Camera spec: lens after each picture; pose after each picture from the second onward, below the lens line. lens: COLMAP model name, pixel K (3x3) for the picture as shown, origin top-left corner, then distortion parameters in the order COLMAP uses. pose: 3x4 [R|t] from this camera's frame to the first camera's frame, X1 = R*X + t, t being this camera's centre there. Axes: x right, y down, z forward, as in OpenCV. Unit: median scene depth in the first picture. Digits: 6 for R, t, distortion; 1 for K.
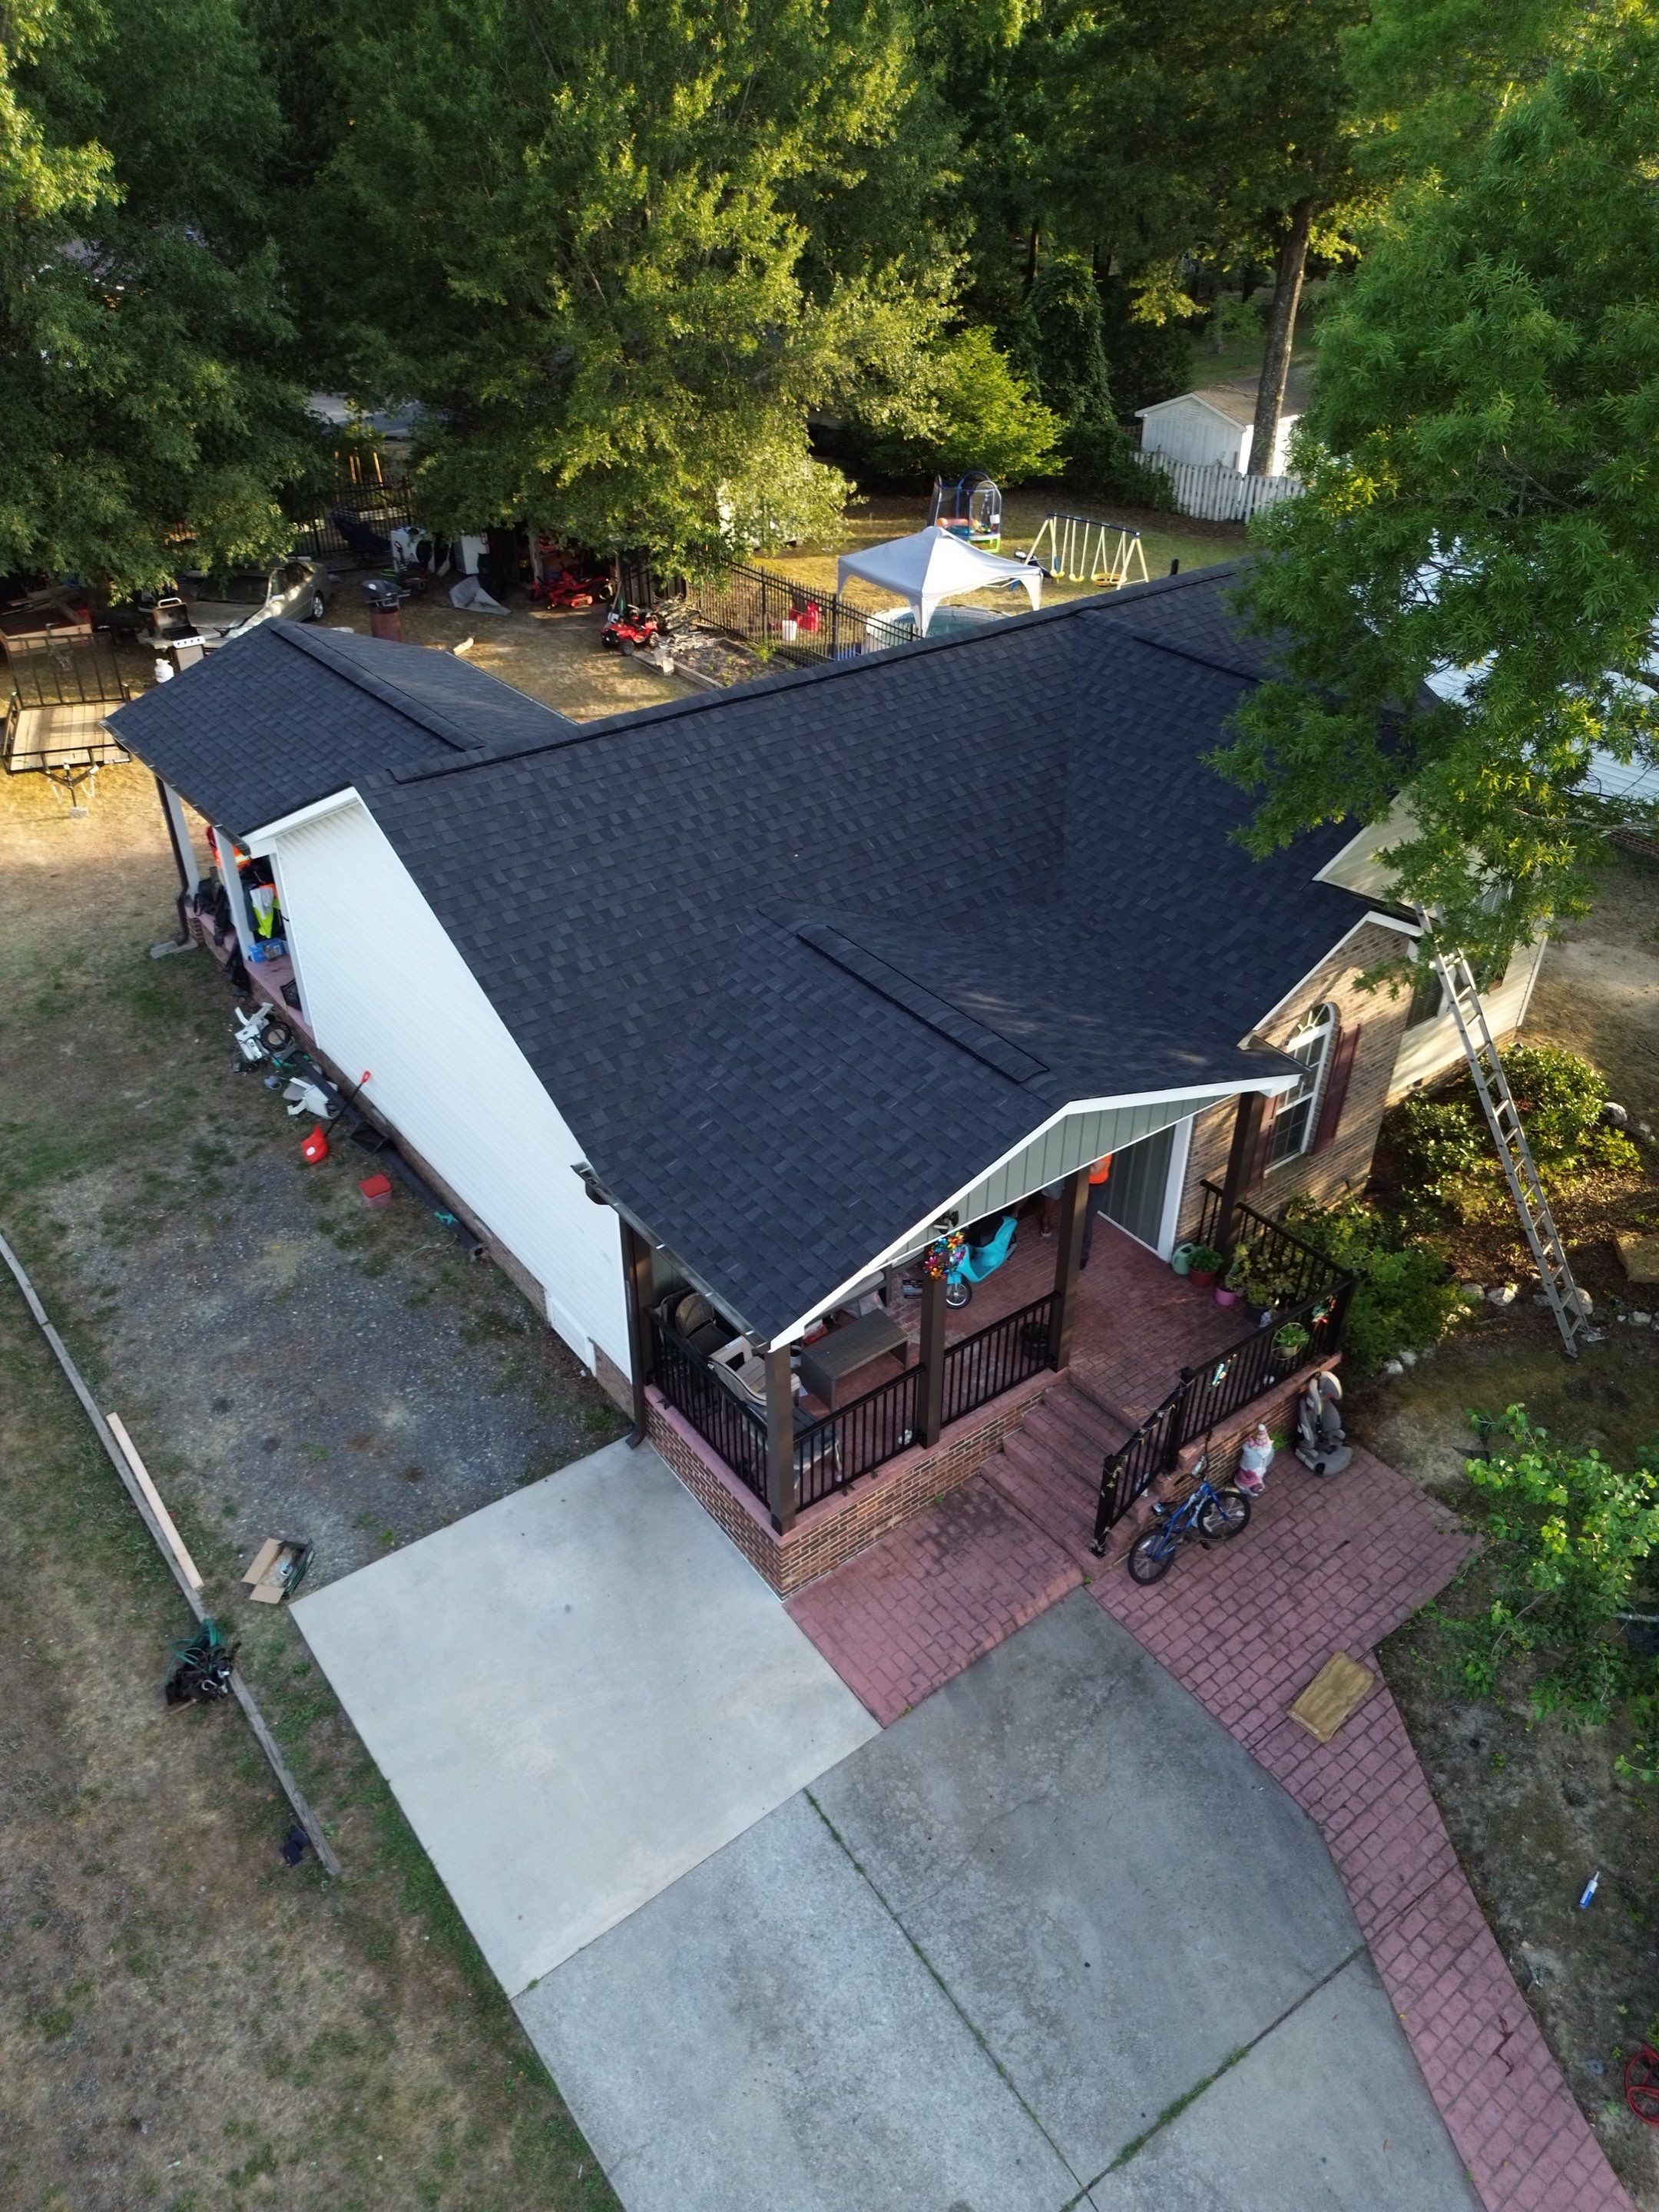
lens RADIAL K [[1560.8, 0, 826.1], [0, 1560.8, 1095.0], [0, 0, 1]] dist [0.058758, -0.045366]
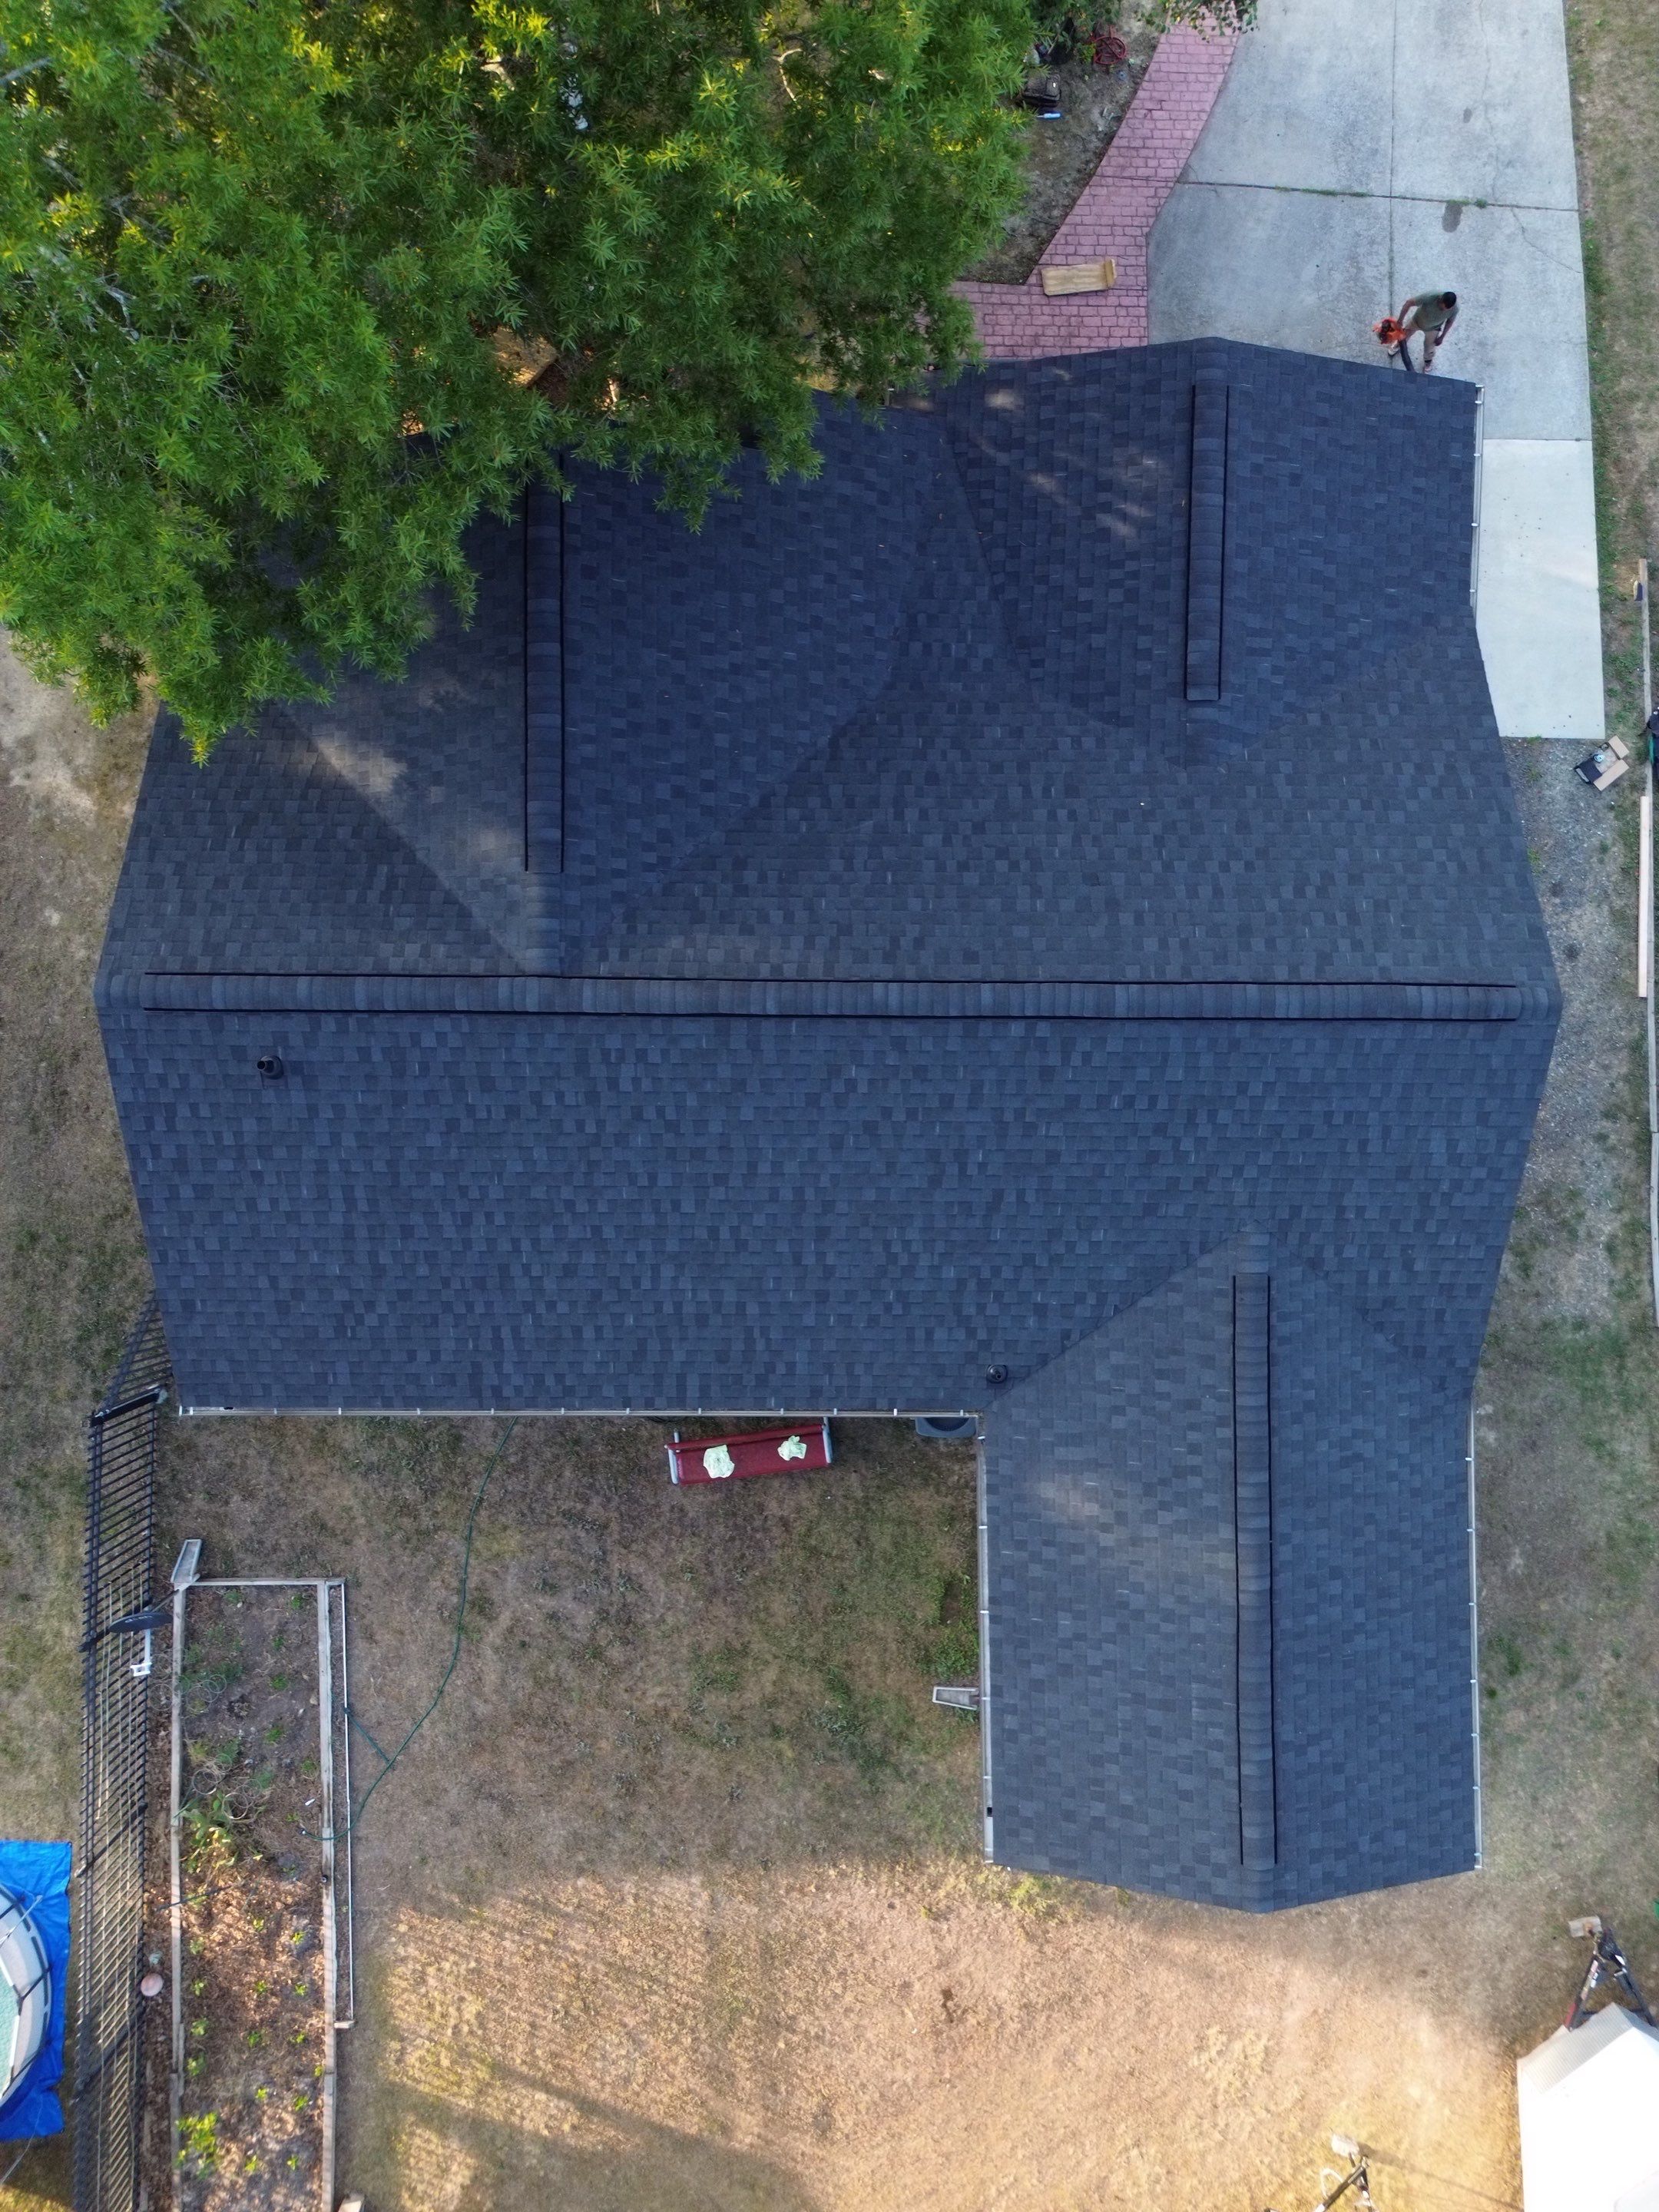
lens RADIAL K [[1560.8, 0, 826.7], [0, 1560.8, 1100.8], [0, 0, 1]] dist [0.058758, -0.045366]
pose [[-0.790743, -0.612107, -0.007075, 0.032108], [0.334417, -0.441636, 0.832540, -1.182097], [-0.512728, 0.655960, 0.553920, 0.714860]]
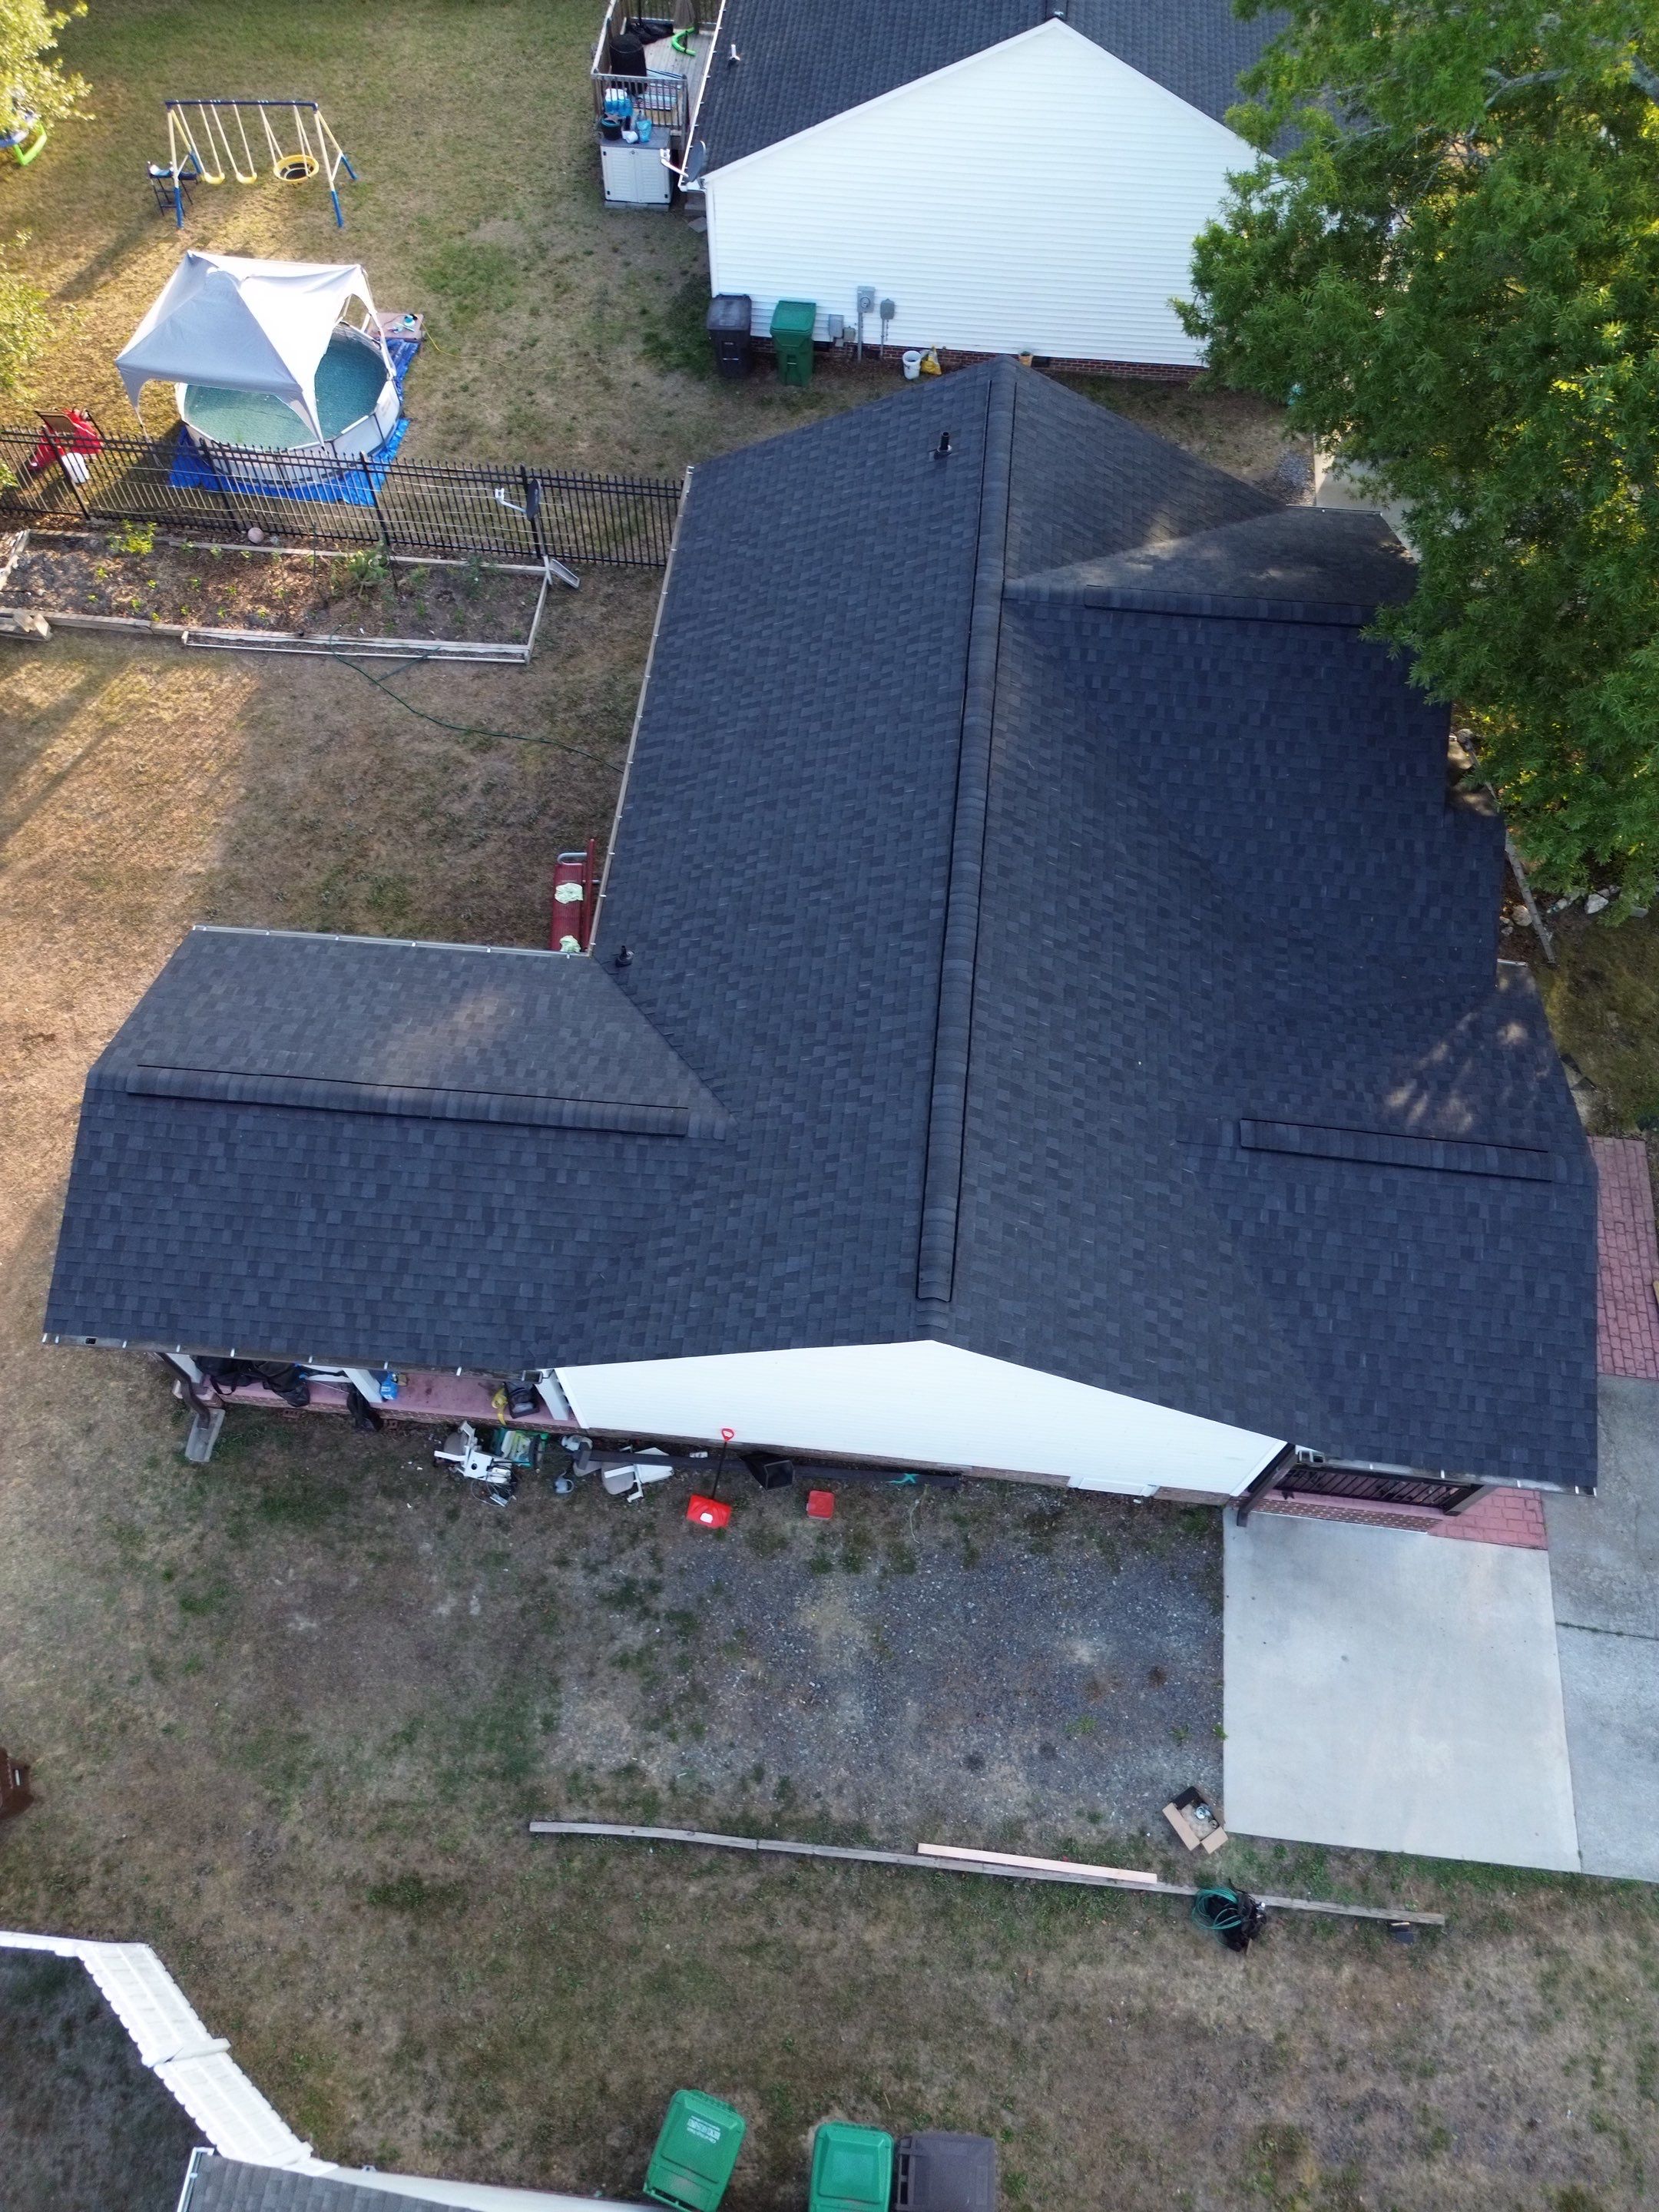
lens RADIAL K [[1560.8, 0, 829.0], [0, 1560.8, 1096.7], [0, 0, 1]] dist [0.058758, -0.045366]
pose [[0.683755, -0.638927, 0.352494, -0.572878], [0.404874, 0.734060, 0.545190, -0.832959], [-0.607088, -0.230061, 0.760602, 0.344084]]
